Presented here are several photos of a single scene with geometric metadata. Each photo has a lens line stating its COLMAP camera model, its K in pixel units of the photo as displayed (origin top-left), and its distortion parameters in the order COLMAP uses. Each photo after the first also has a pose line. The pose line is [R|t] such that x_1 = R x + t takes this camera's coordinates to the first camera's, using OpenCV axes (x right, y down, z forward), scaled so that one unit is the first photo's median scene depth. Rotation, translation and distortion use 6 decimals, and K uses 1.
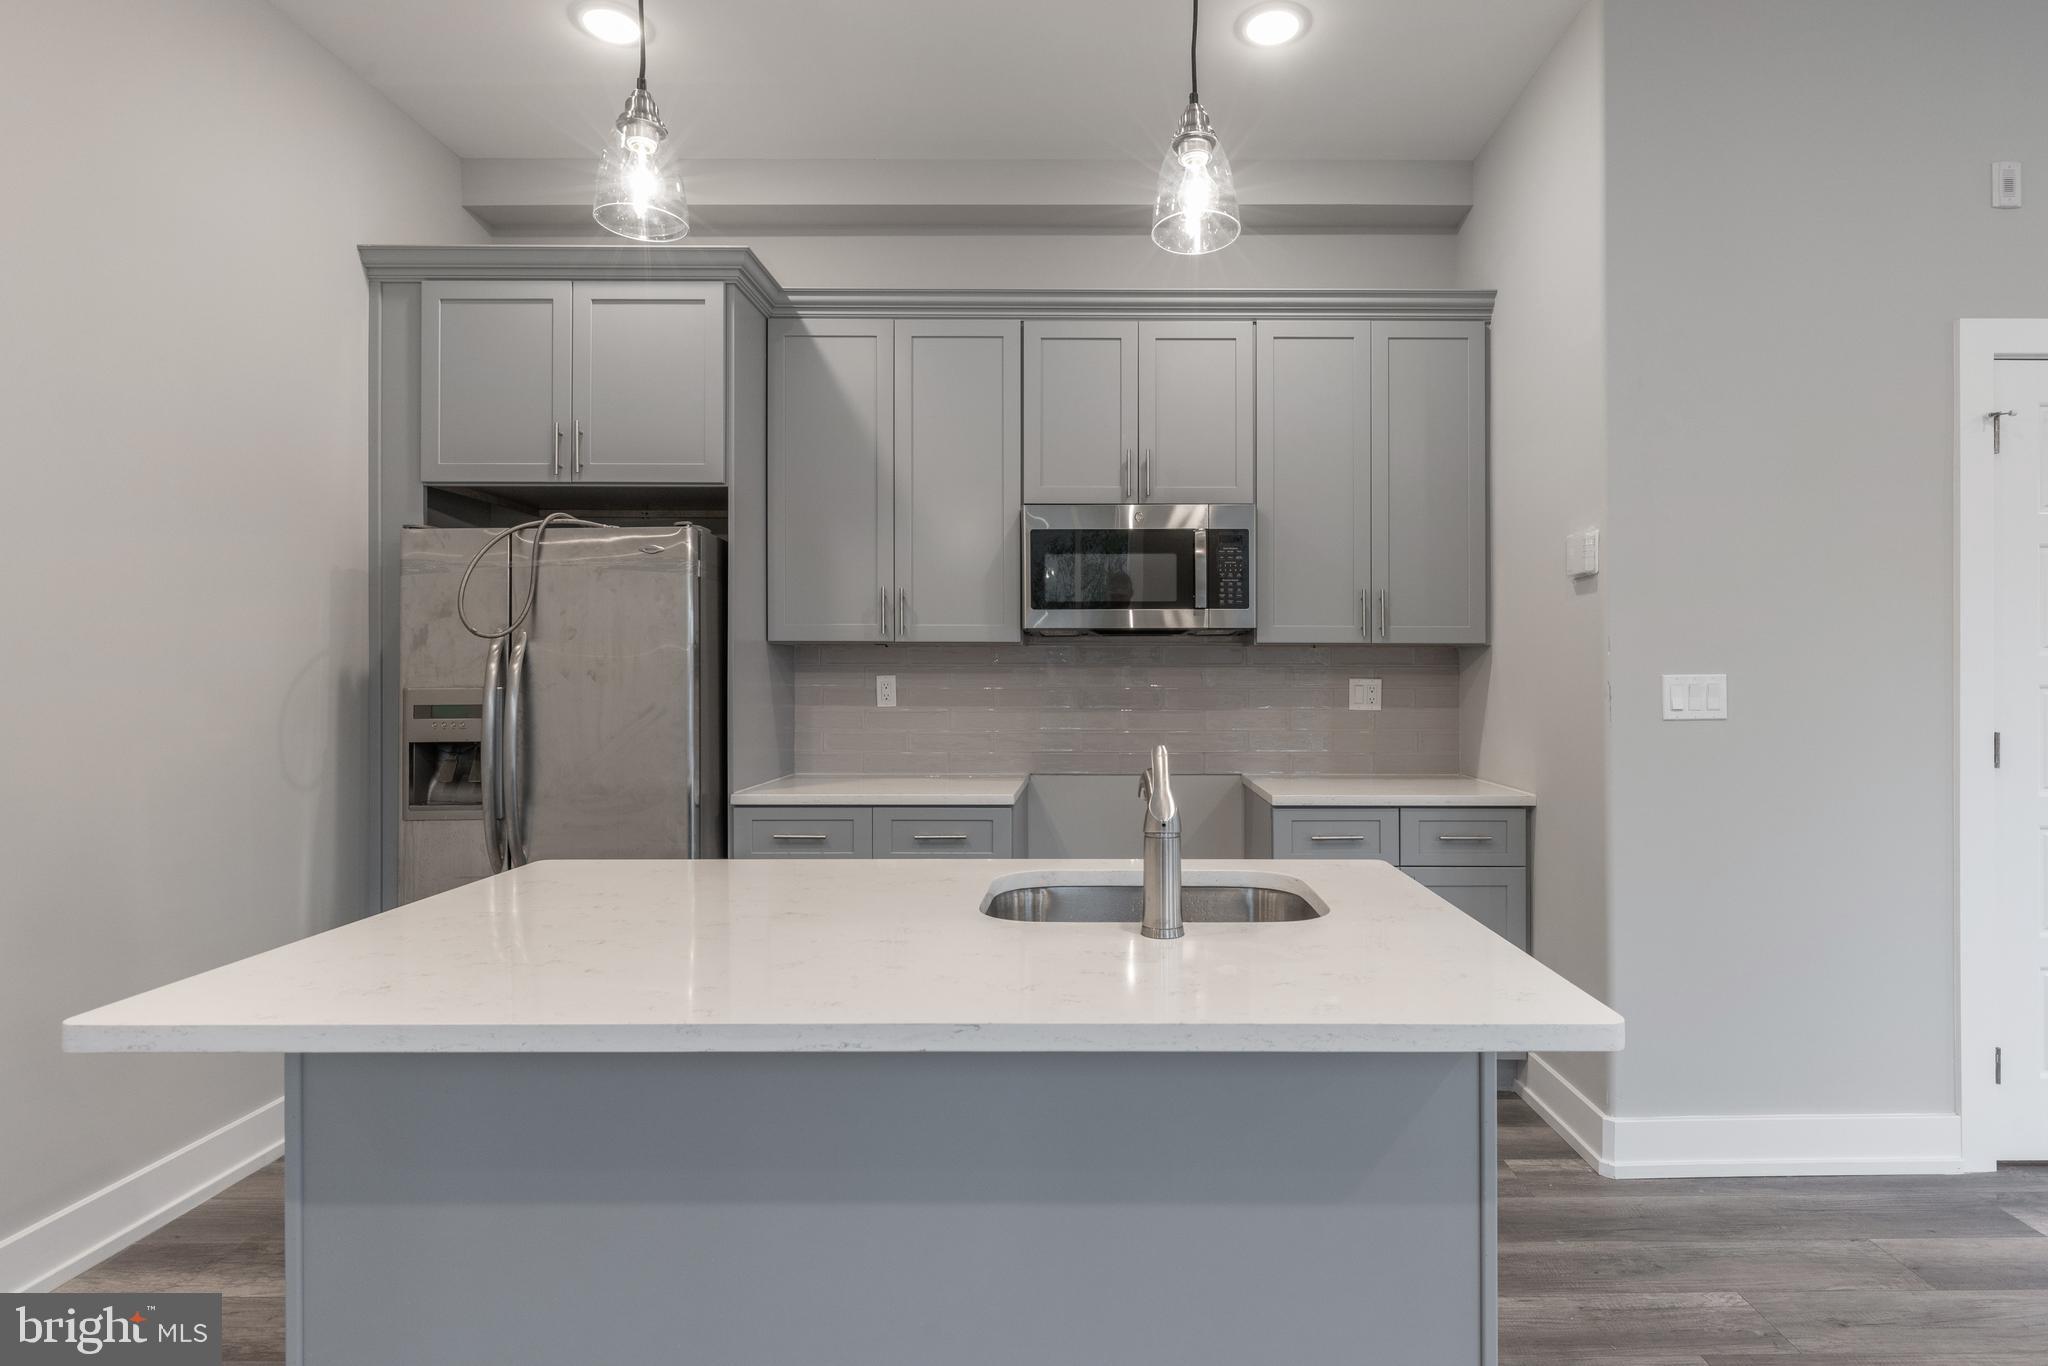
lens RADIAL K [[1015.6, 0, 1104.8], [0, 1015.6, 670.4], [0, 0, 1]] dist [-0.002925, -0.000375]
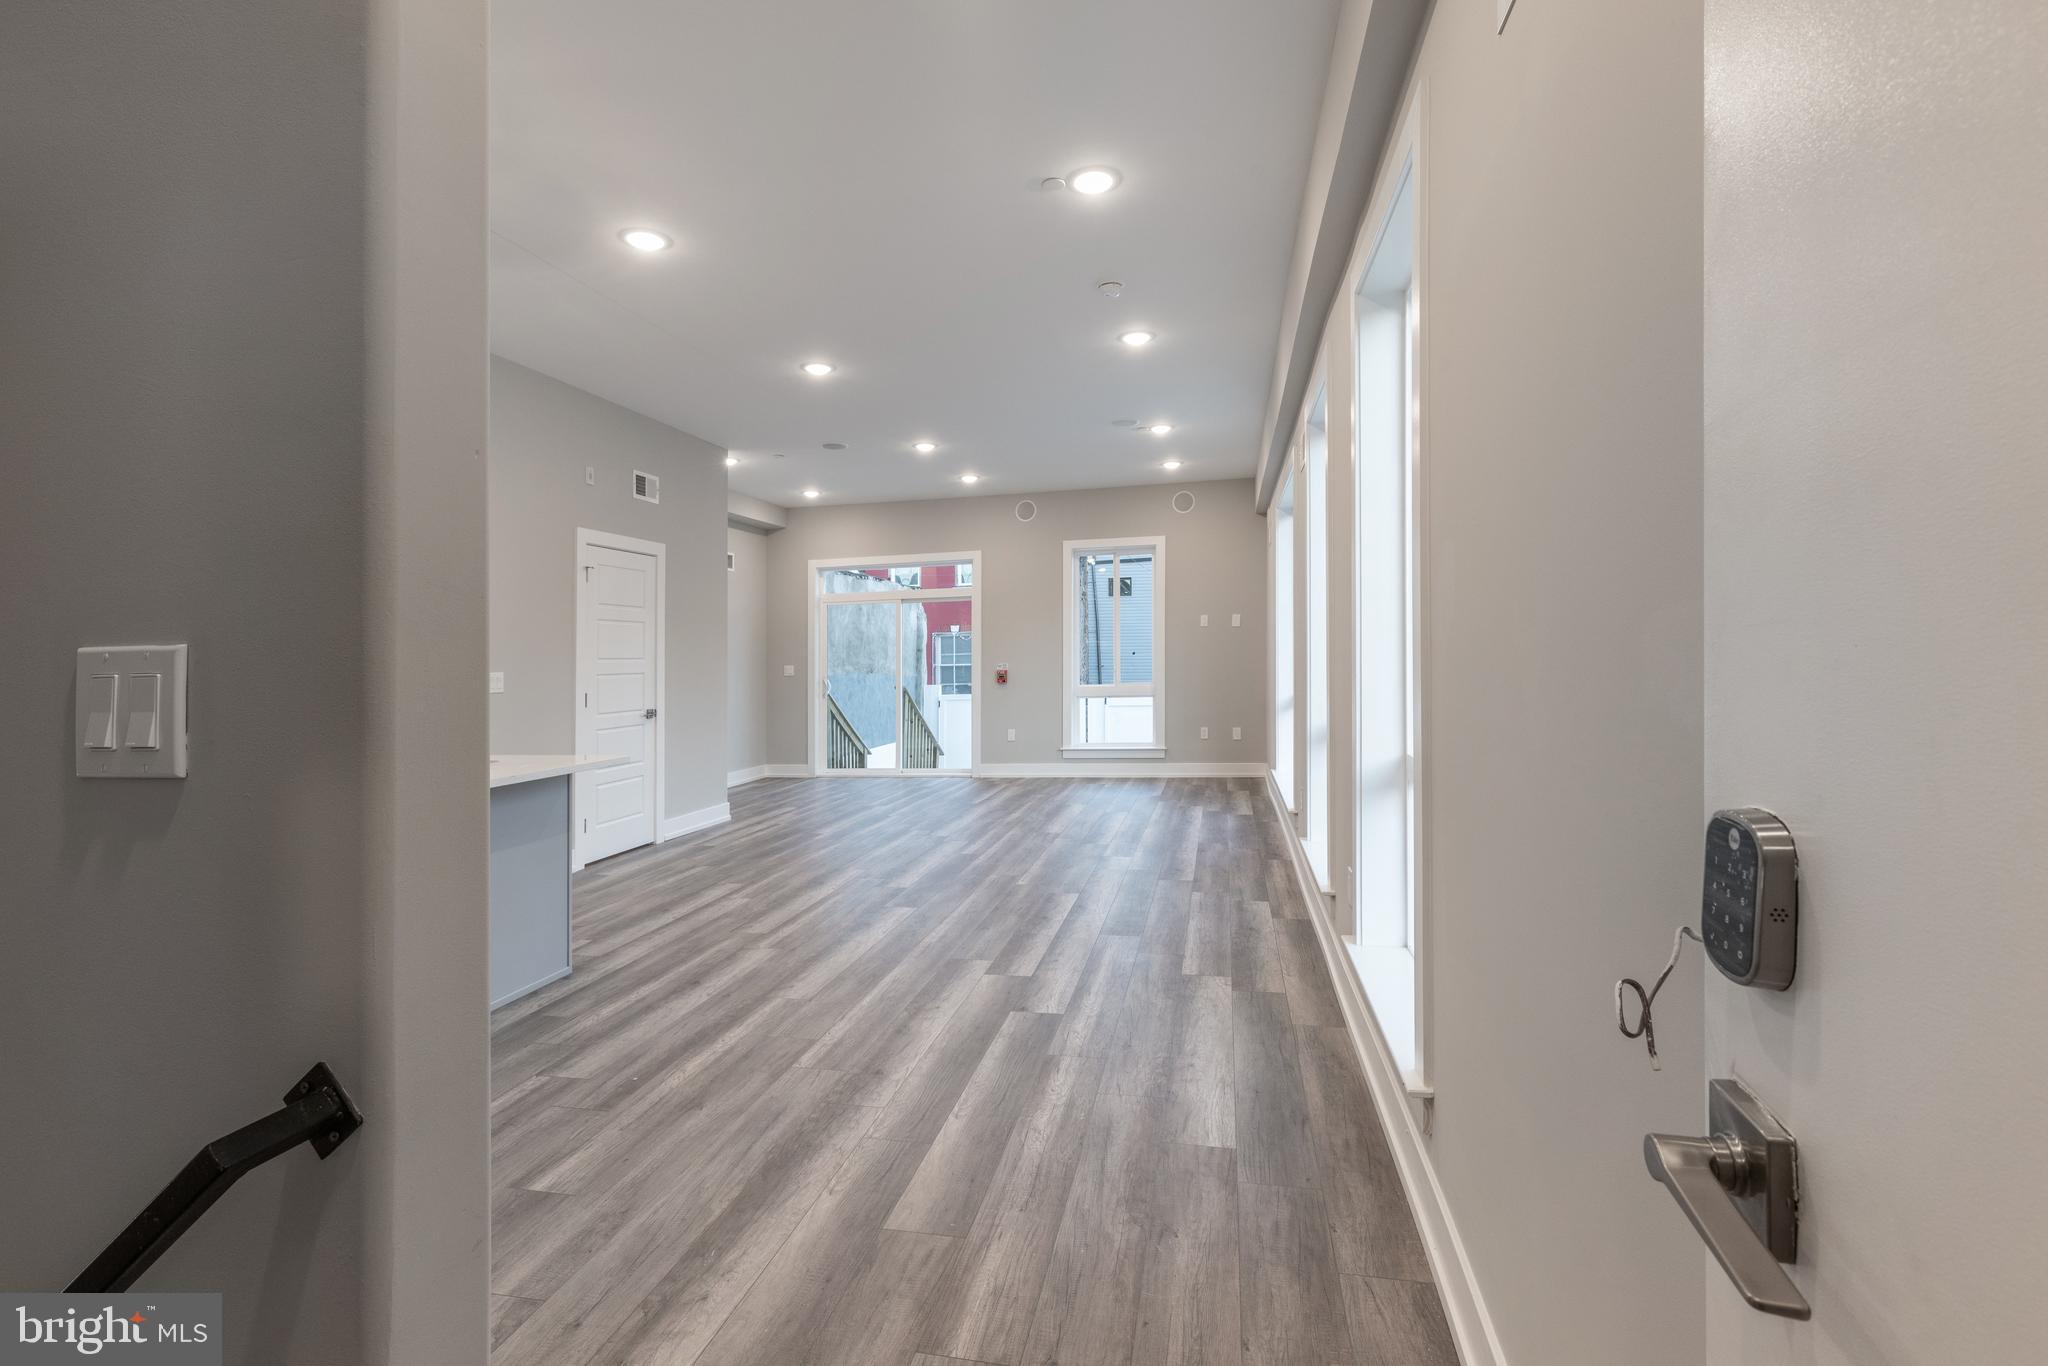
lens RADIAL K [[930.1, 0, 1023.3], [0, 930.1, 656.8], [0, 0, 1]] dist [0.007831, -0.000286]
pose [[0.212267, -0.002869, 0.977208, -0.902817], [0.017282, 0.999850, -0.000819, -0.006525], [-0.977059, 0.017062, 0.212285, -0.442063]]
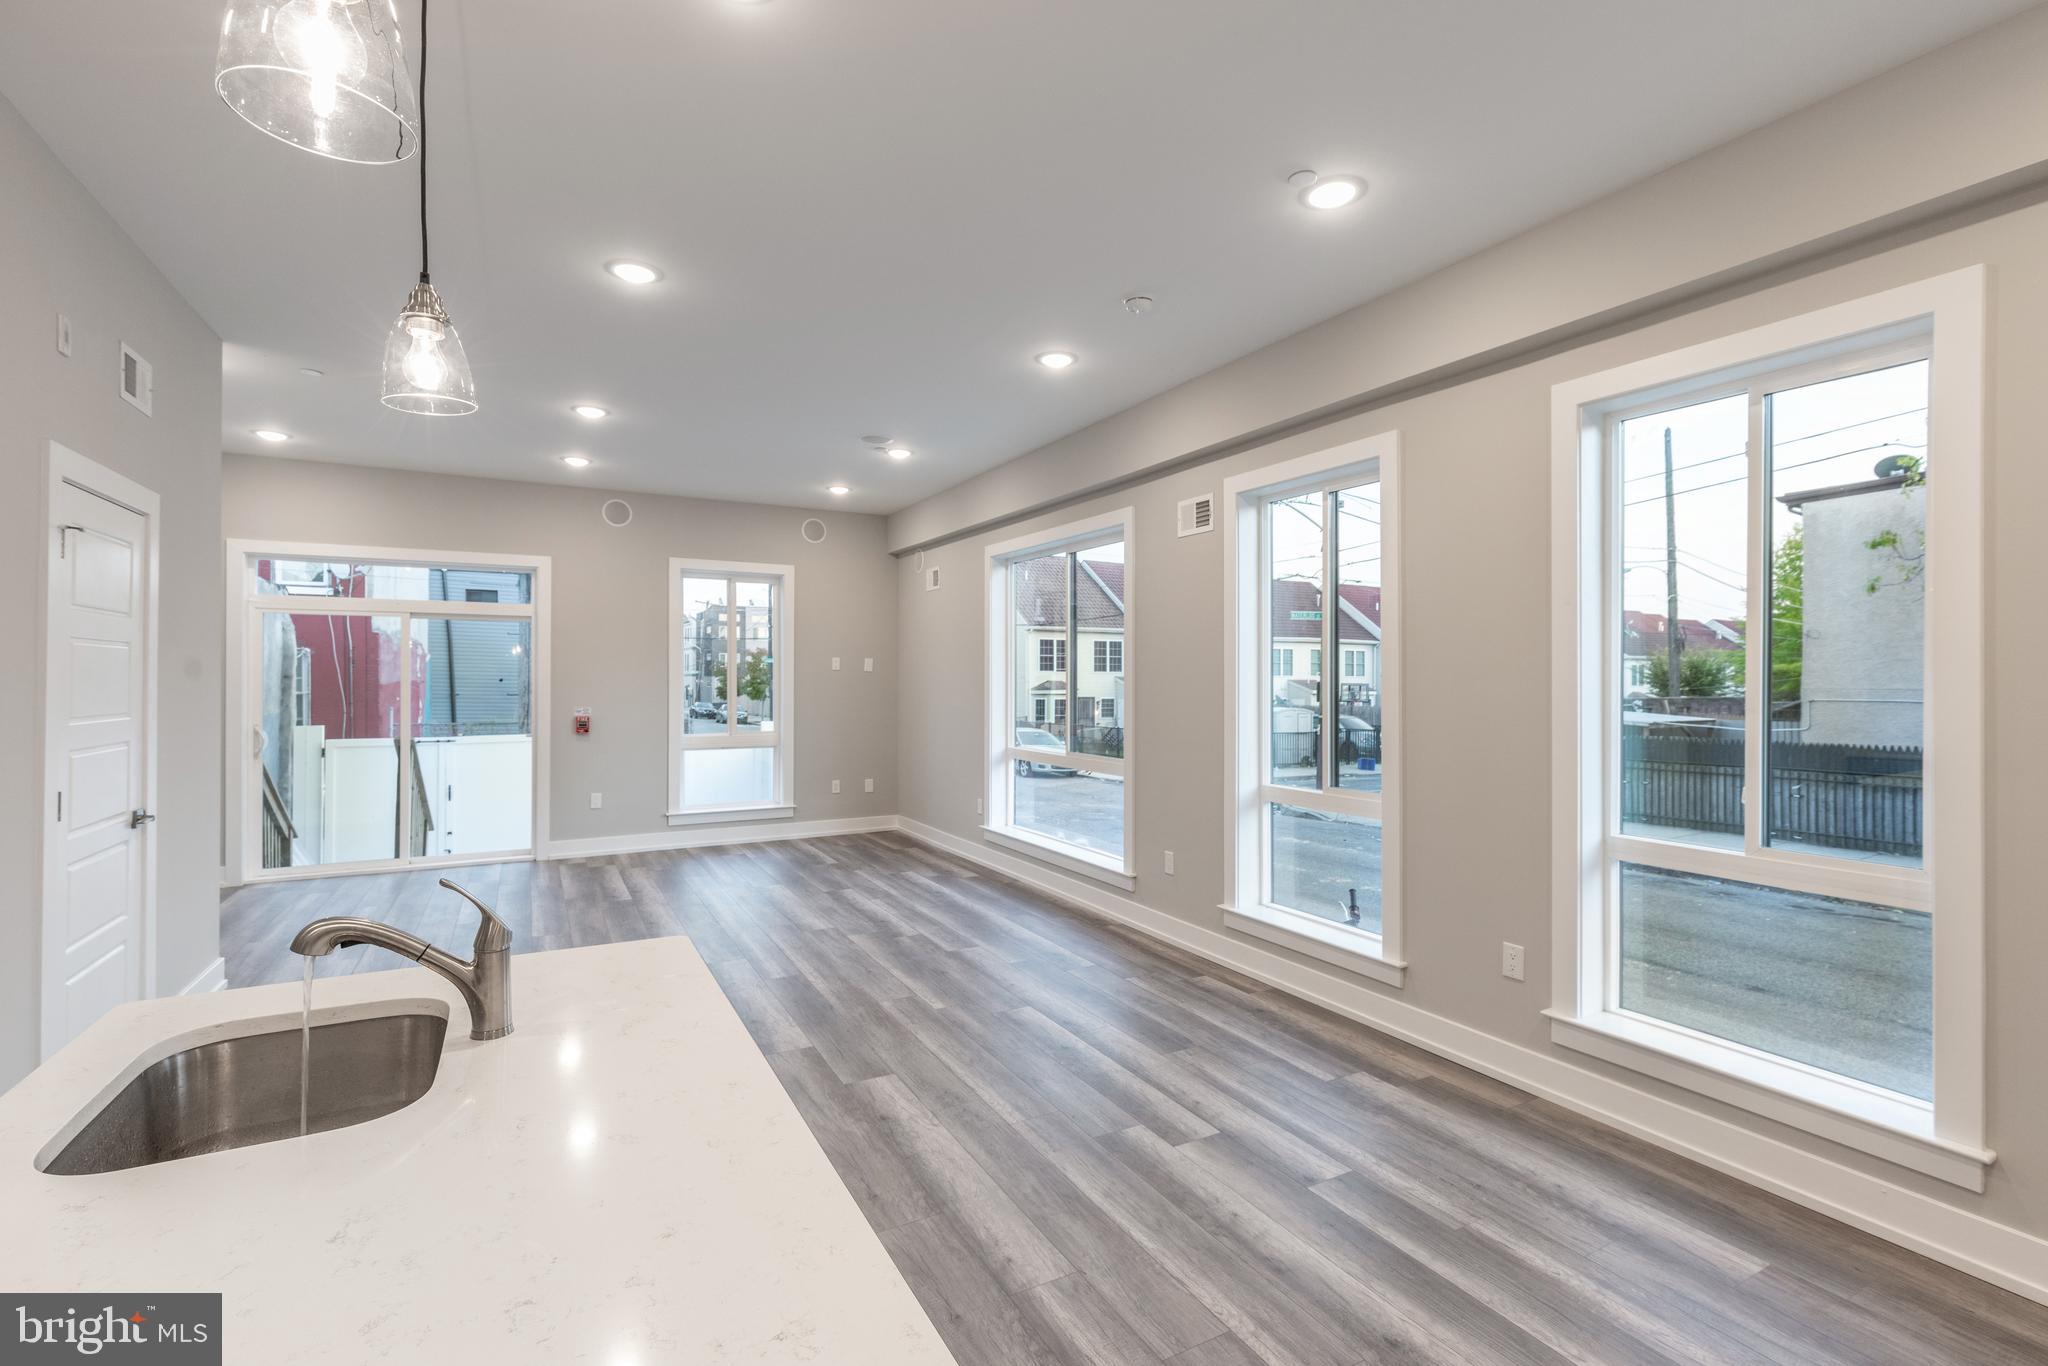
lens RADIAL K [[913.9, 0, 1037.8], [0, 913.9, 684.6], [0, 0, 1]] dist [0.004295, -0.000241]
pose [[-0.485026, -0.006370, 0.874477, -0.495434], [-0.010535, 0.999943, 0.001441, -0.062559], [-0.874436, -0.008513, -0.485065, 0.404610]]
